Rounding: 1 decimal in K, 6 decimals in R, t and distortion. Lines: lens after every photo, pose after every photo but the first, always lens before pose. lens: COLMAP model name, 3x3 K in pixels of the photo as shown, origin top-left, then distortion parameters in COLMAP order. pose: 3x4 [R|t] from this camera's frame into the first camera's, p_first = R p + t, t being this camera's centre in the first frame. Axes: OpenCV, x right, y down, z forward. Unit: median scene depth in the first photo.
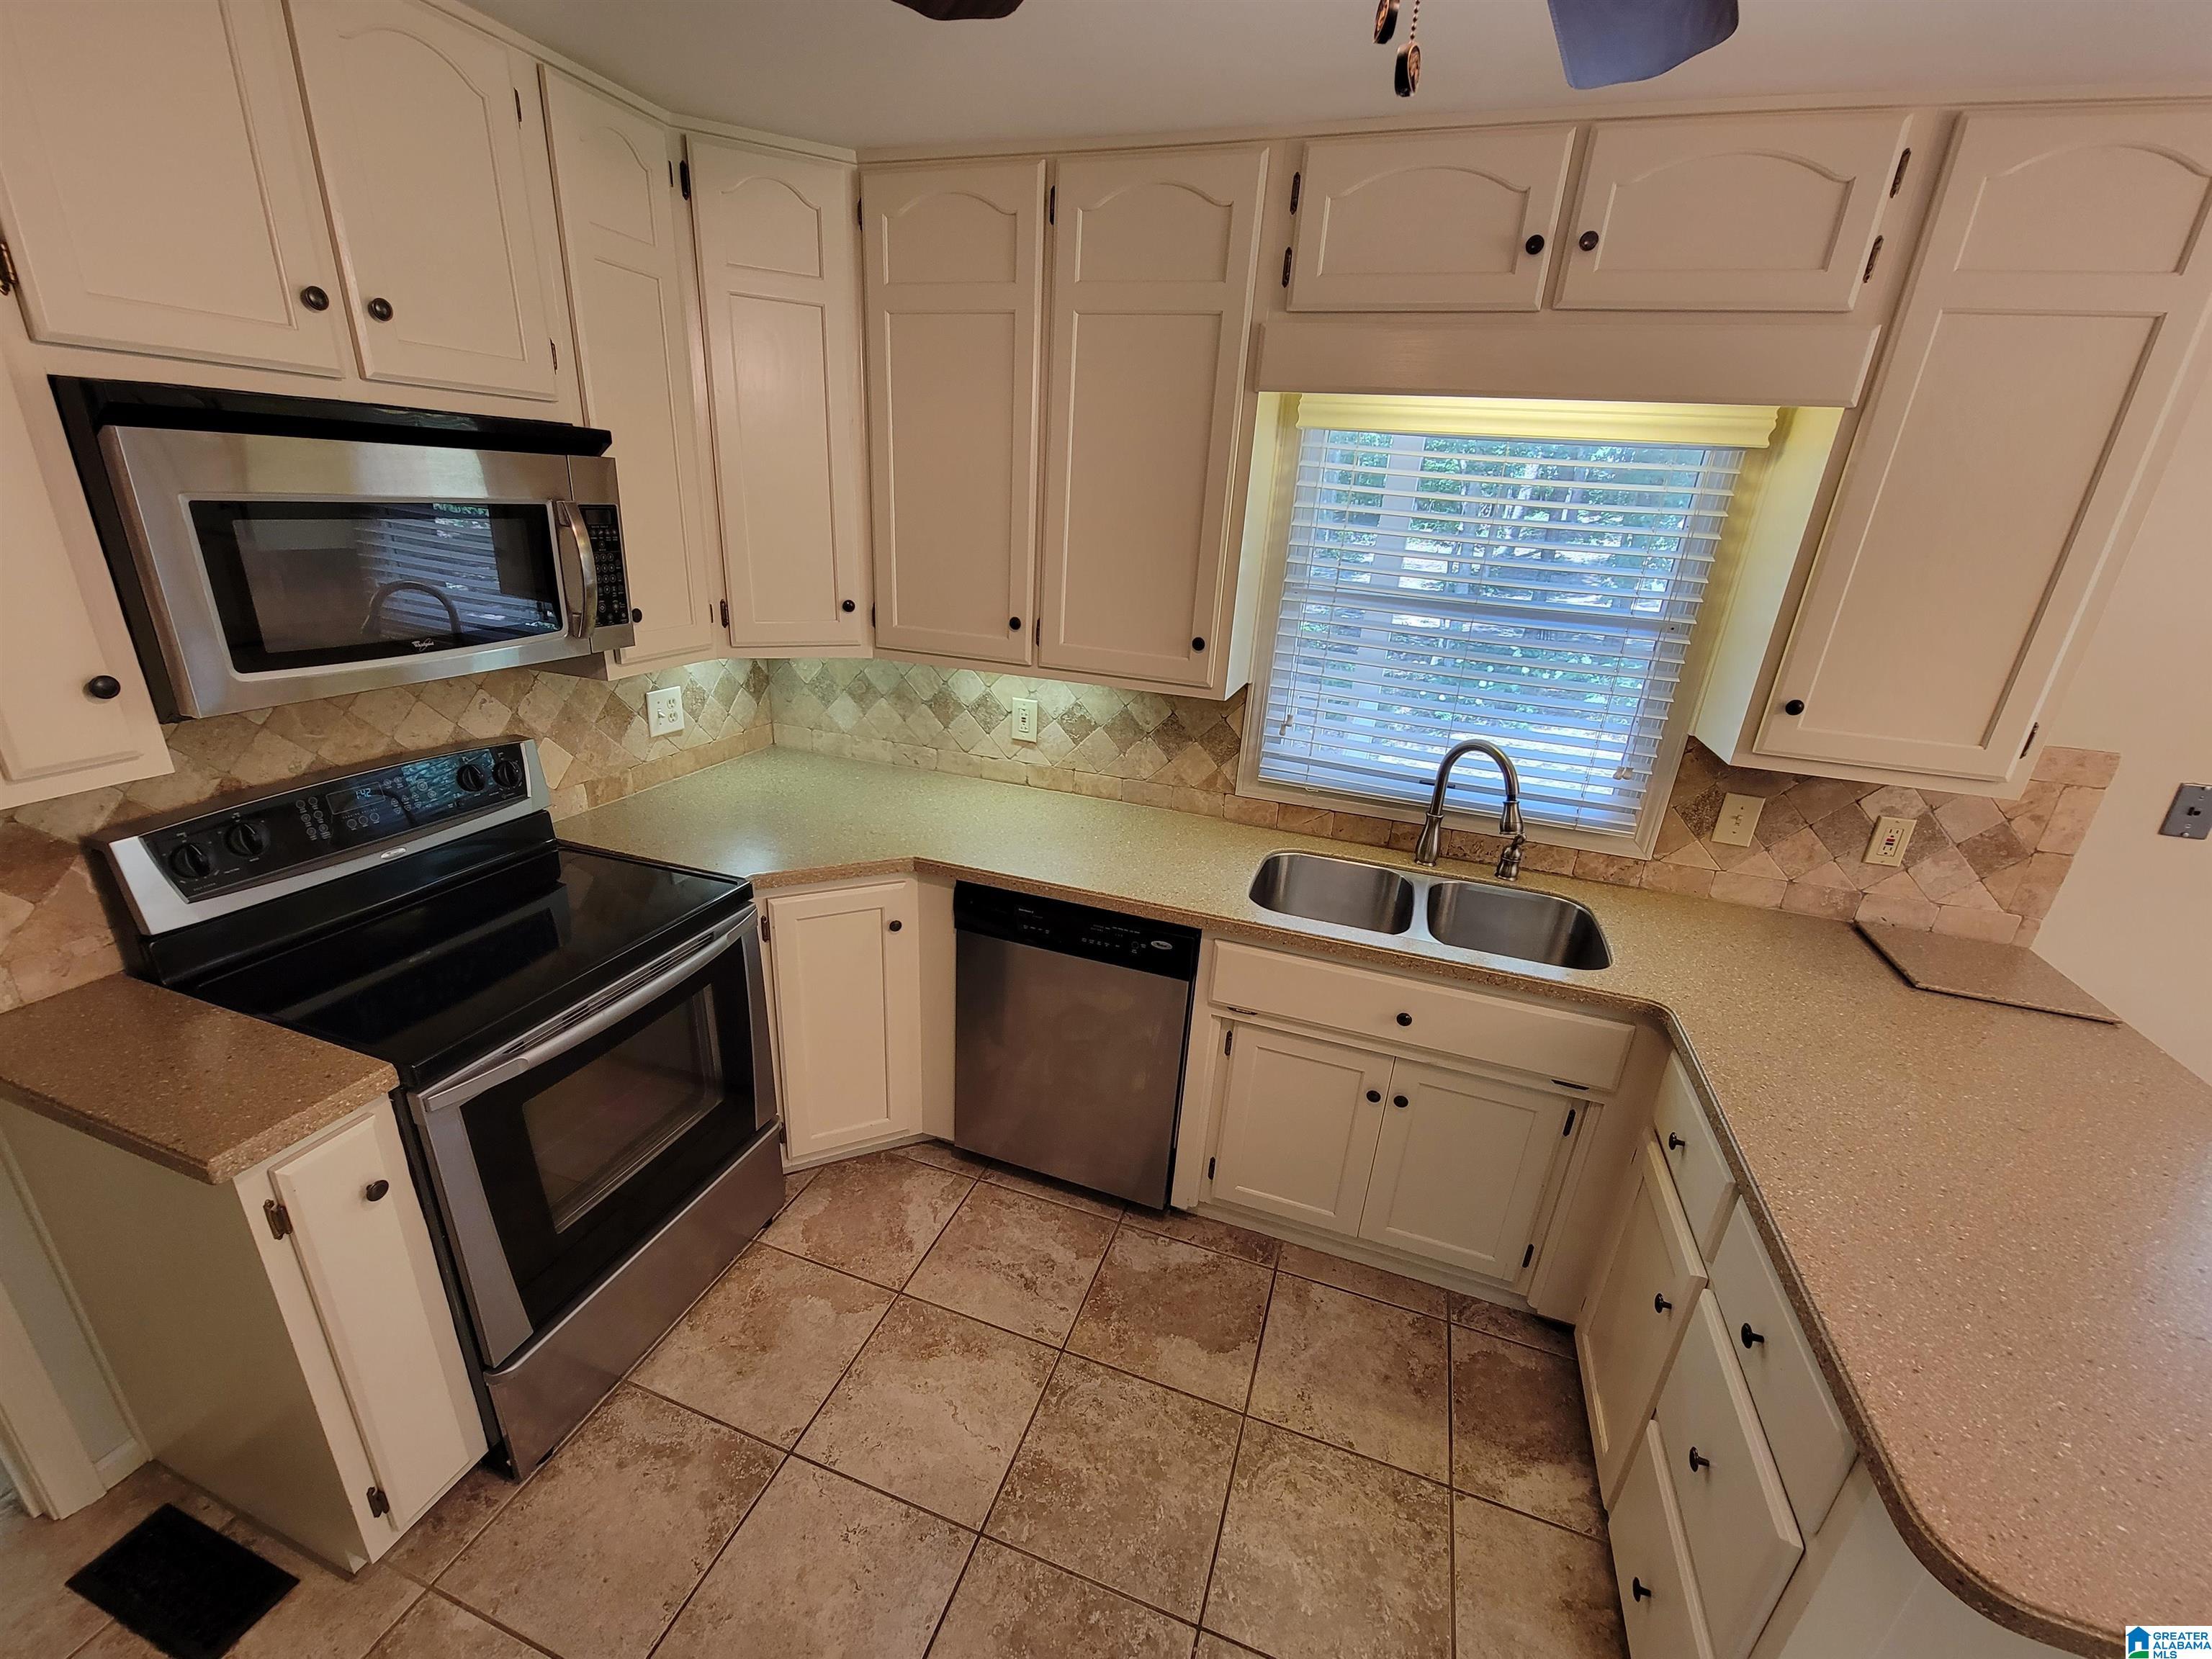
lens RADIAL K [[908.8, 0, 1103.9], [0, 908.8, 851.3], [0, 0, 1]] dist [0.000456, -0.001782]
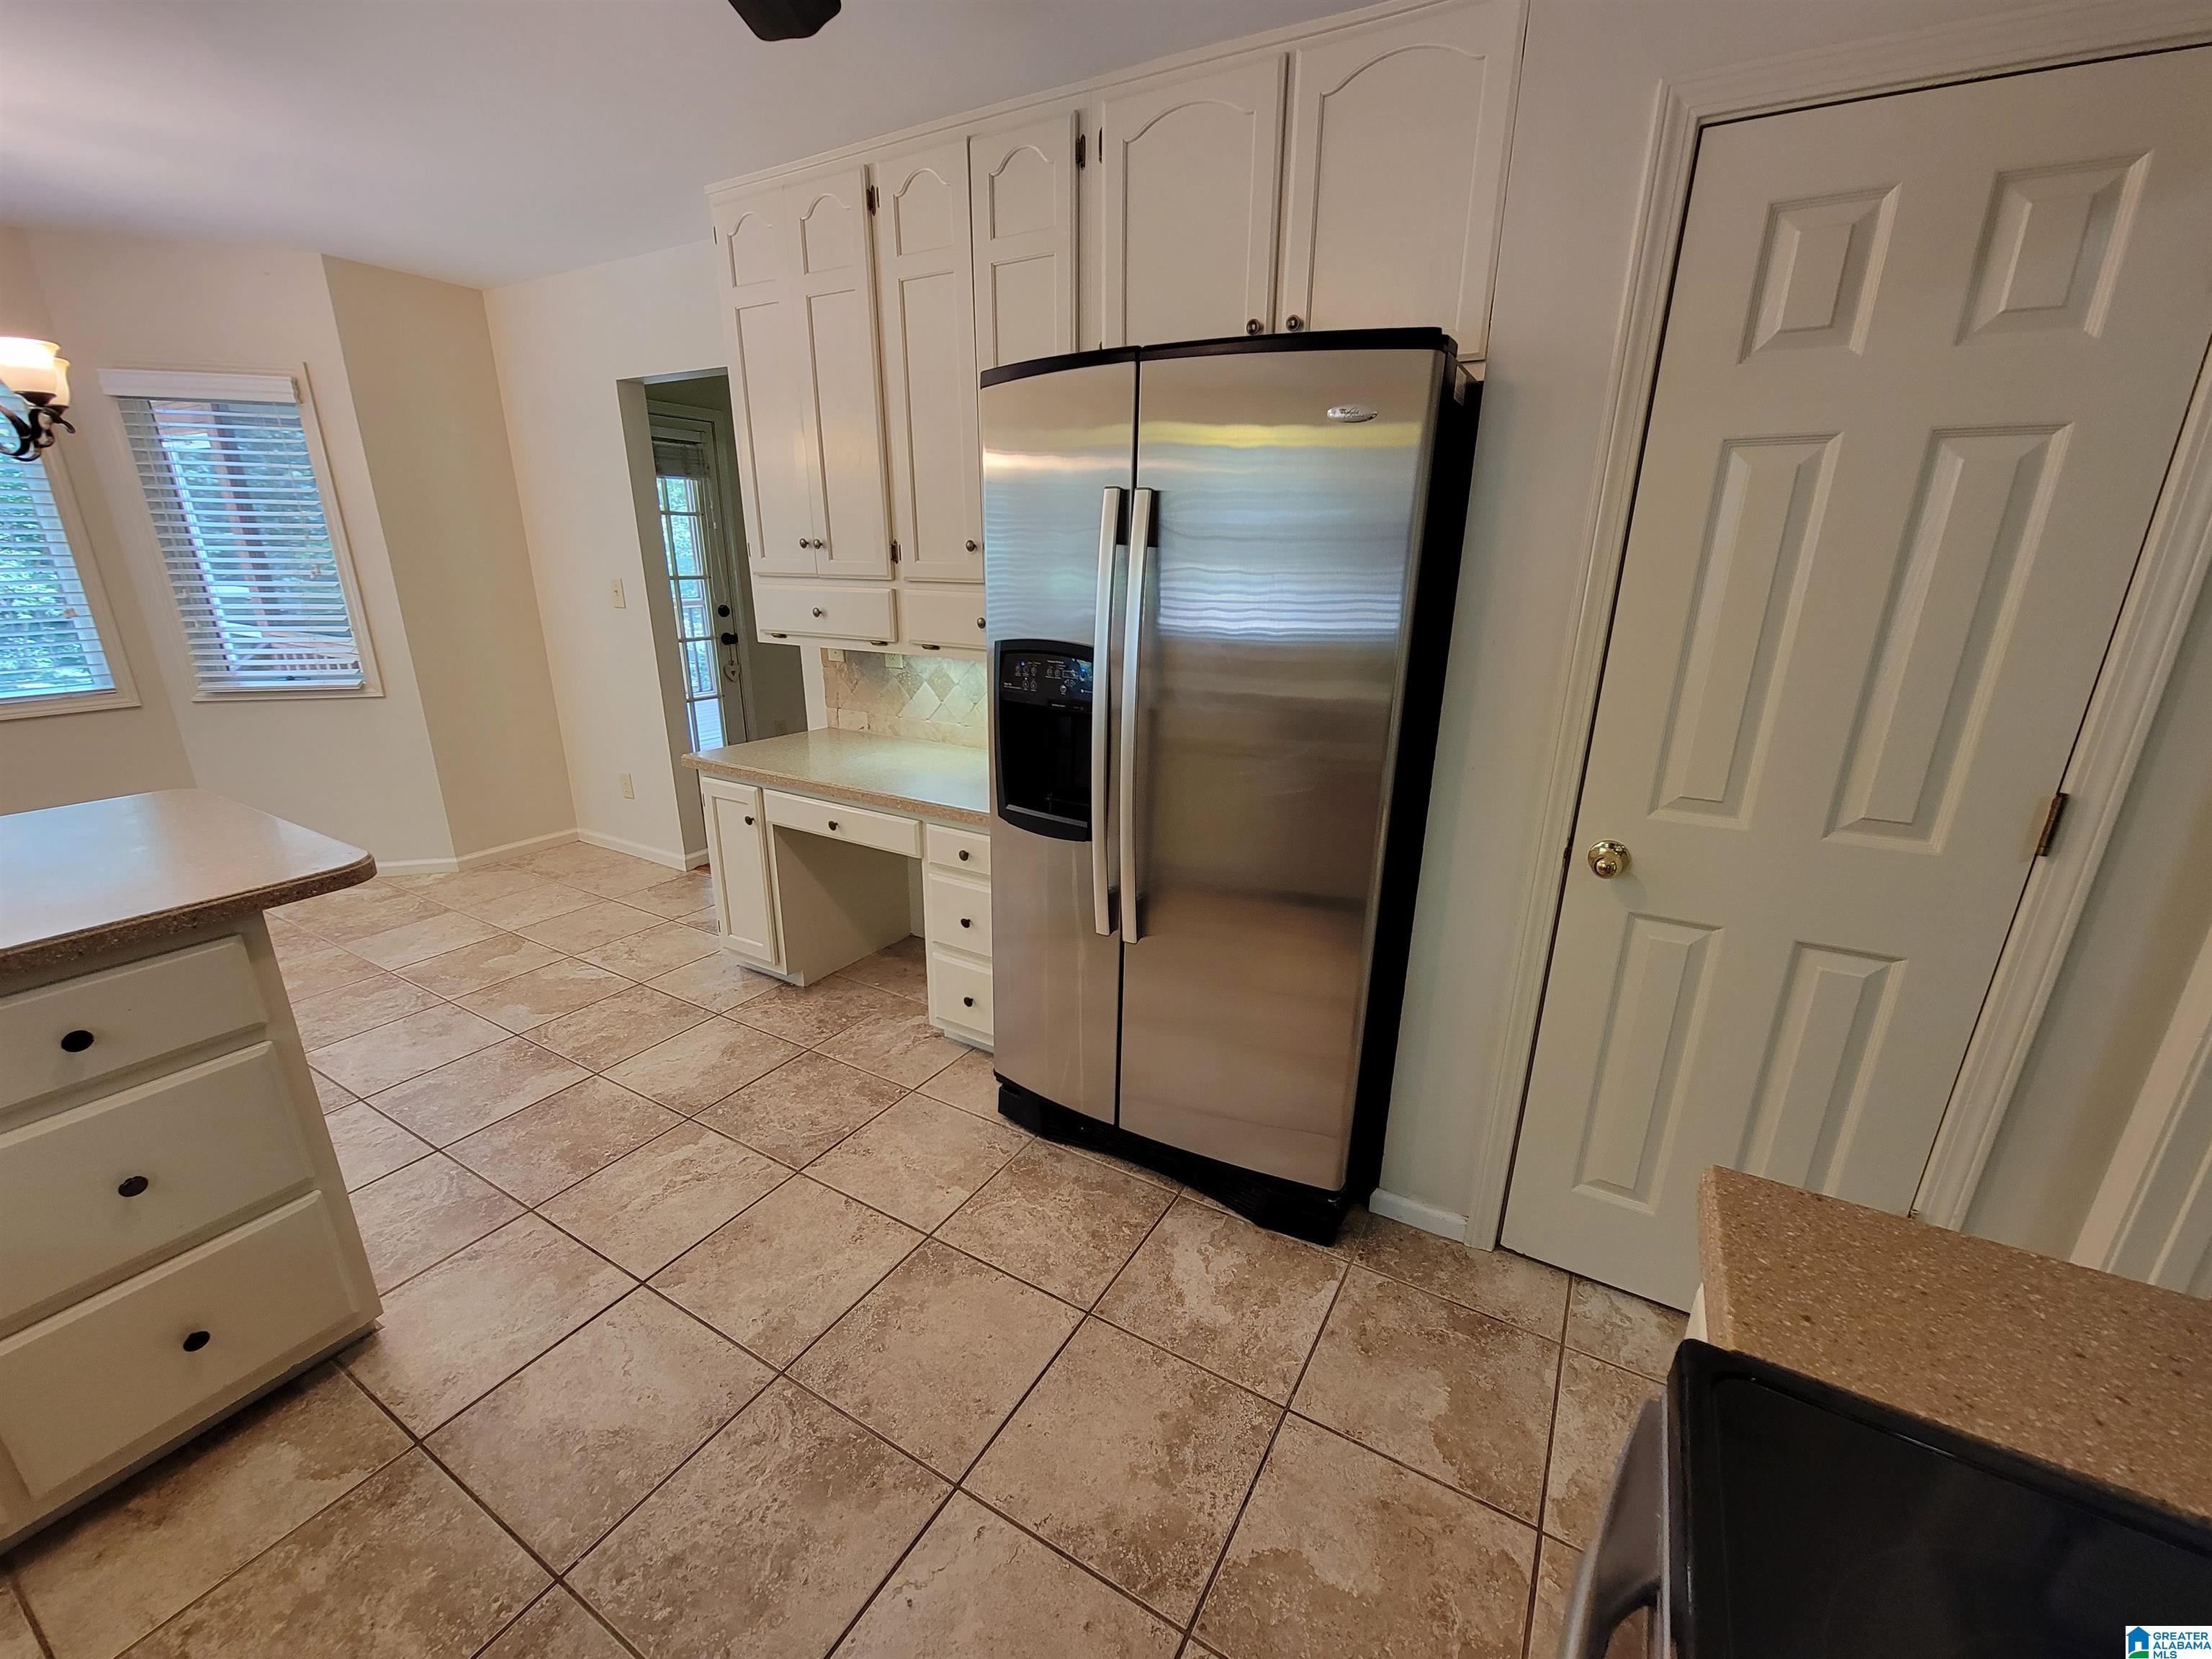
lens RADIAL K [[912.5, 0, 1097.8], [0, 912.5, 847.4], [0, 0, 1]] dist [-0.000893, -0.002827]
pose [[-0.976397, -0.132415, 0.170629, -0.325933], [0.007523, 0.768684, 0.639584, -0.164918], [-0.215850, 0.625772, -0.749545, 0.798257]]
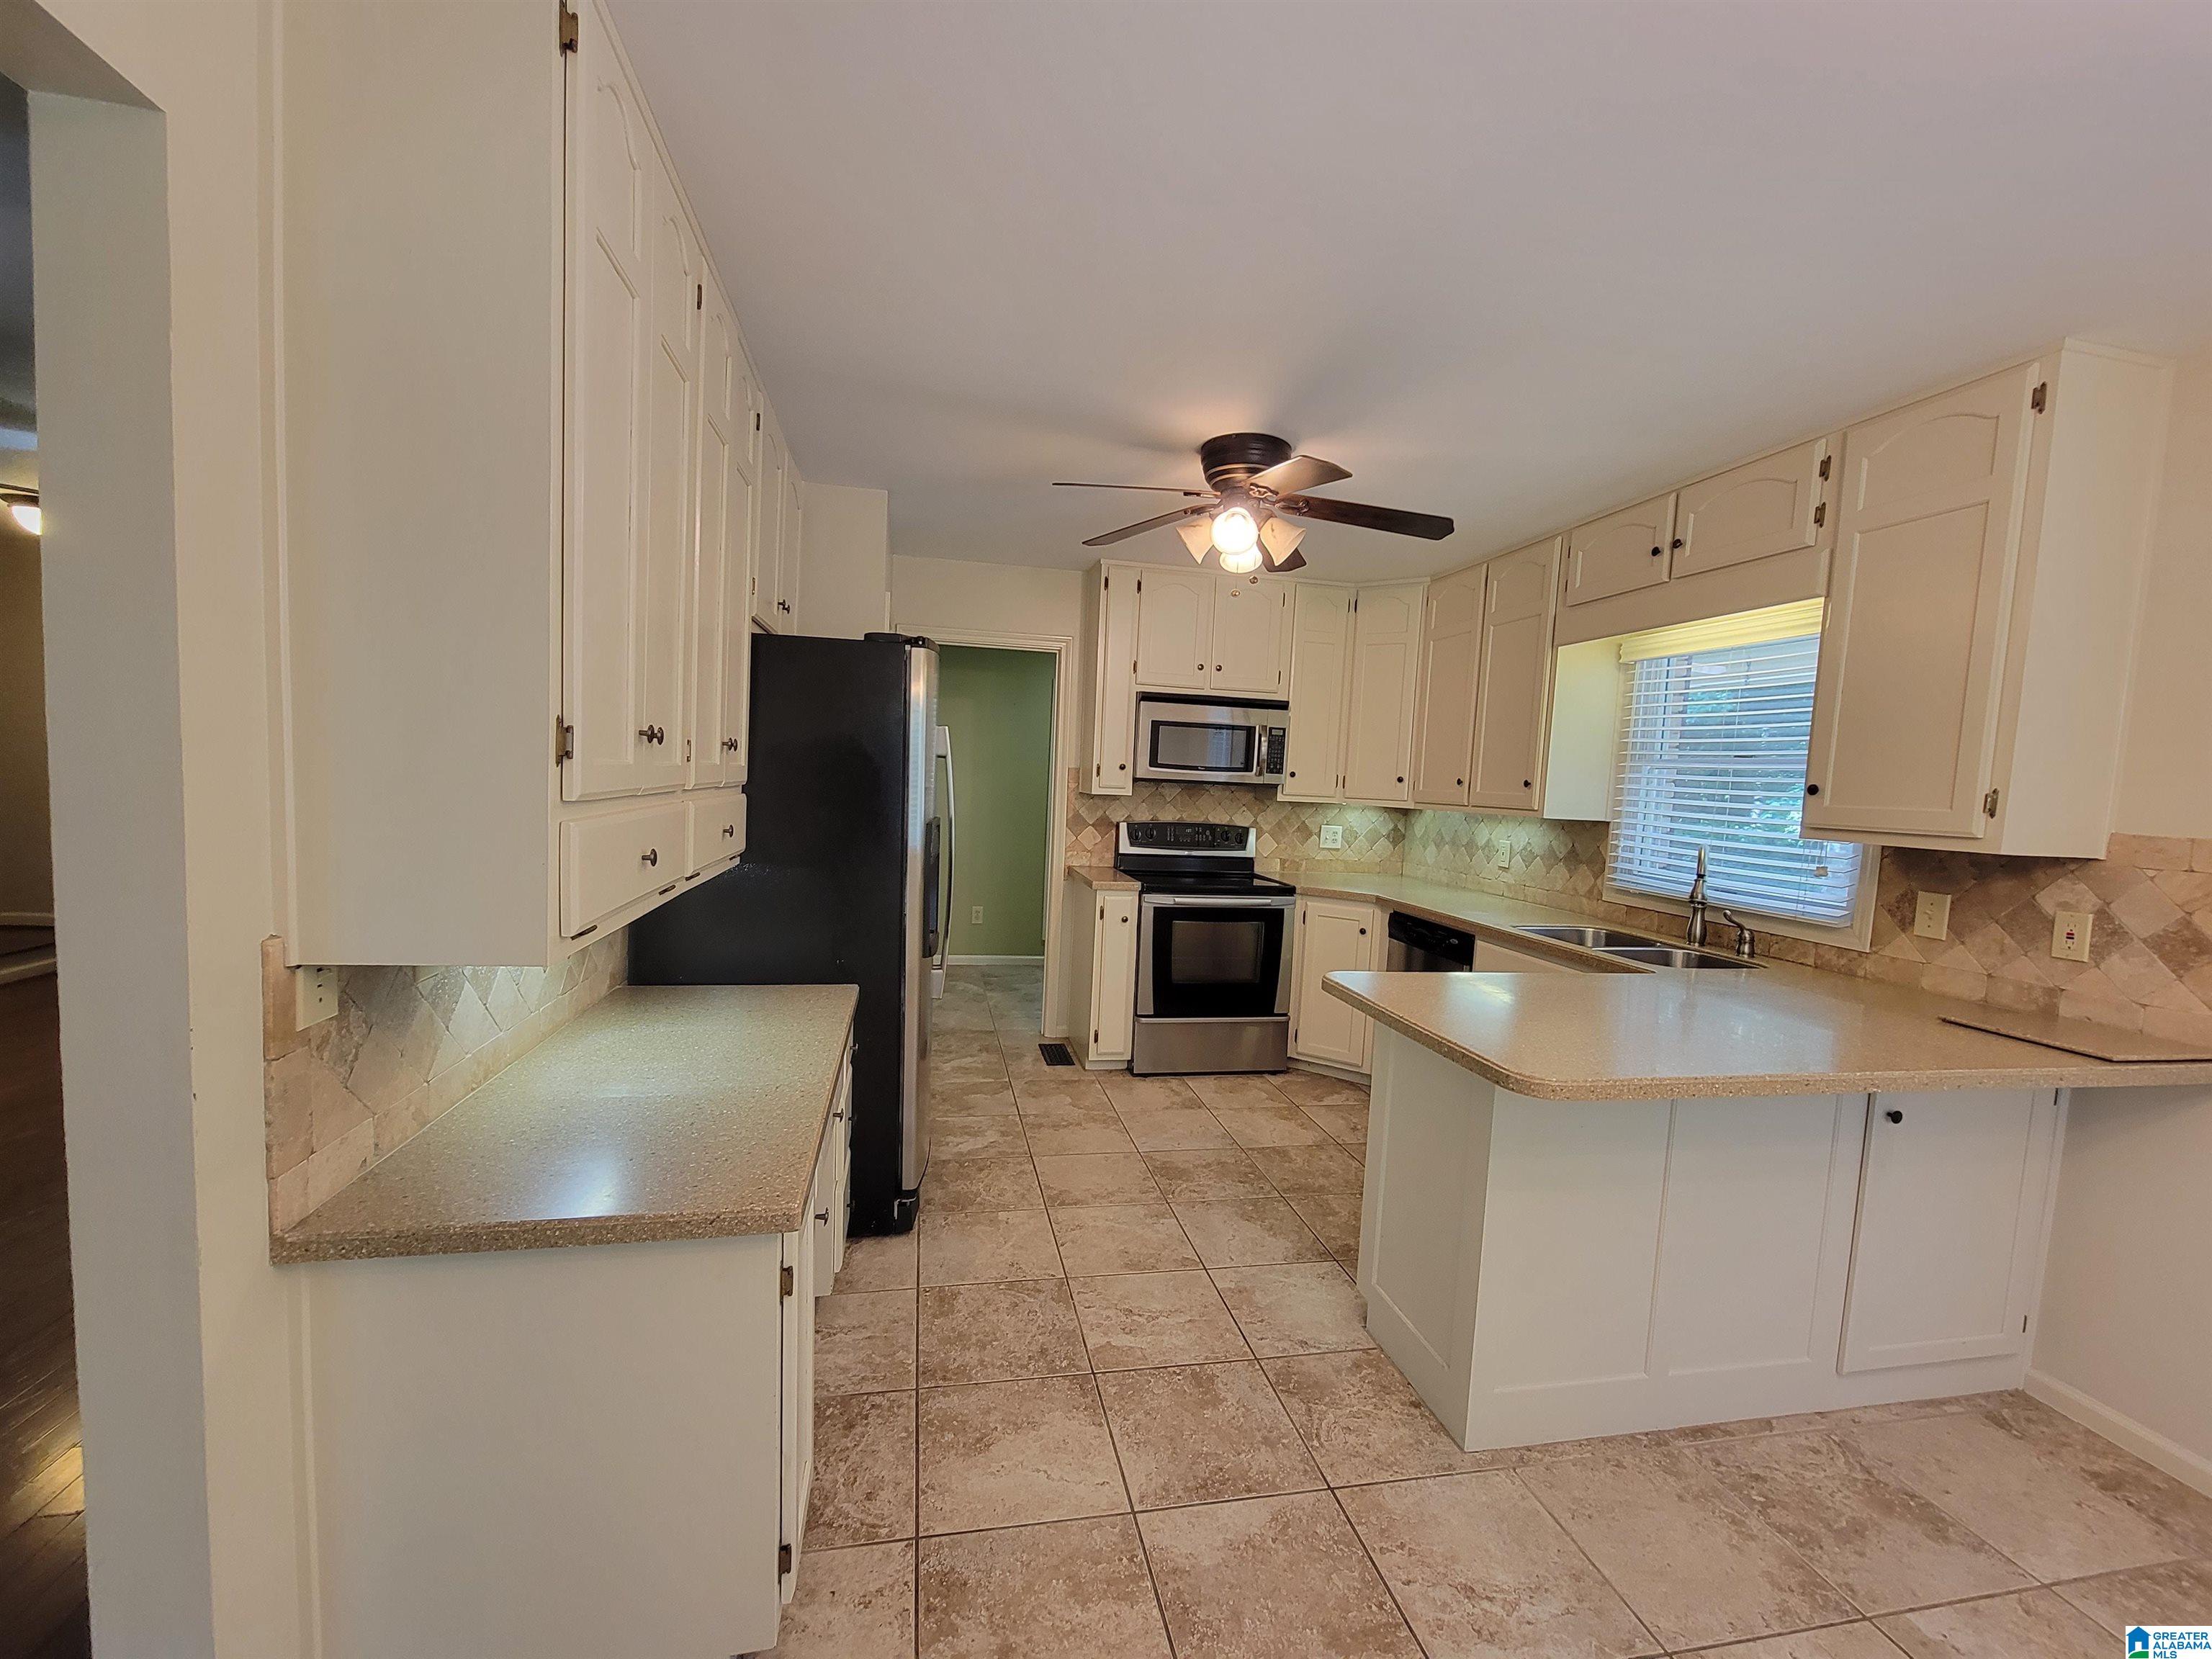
lens RADIAL K [[908.8, 0, 1103.9], [0, 908.8, 851.3], [0, 0, 1]] dist [0.000456, -0.001782]
pose [[0.509530, 0.034391, -0.859765, 1.174482], [-0.330307, 0.930464, -0.158534, 0.426618], [0.794529, 0.364764, 0.485459, -0.424664]]
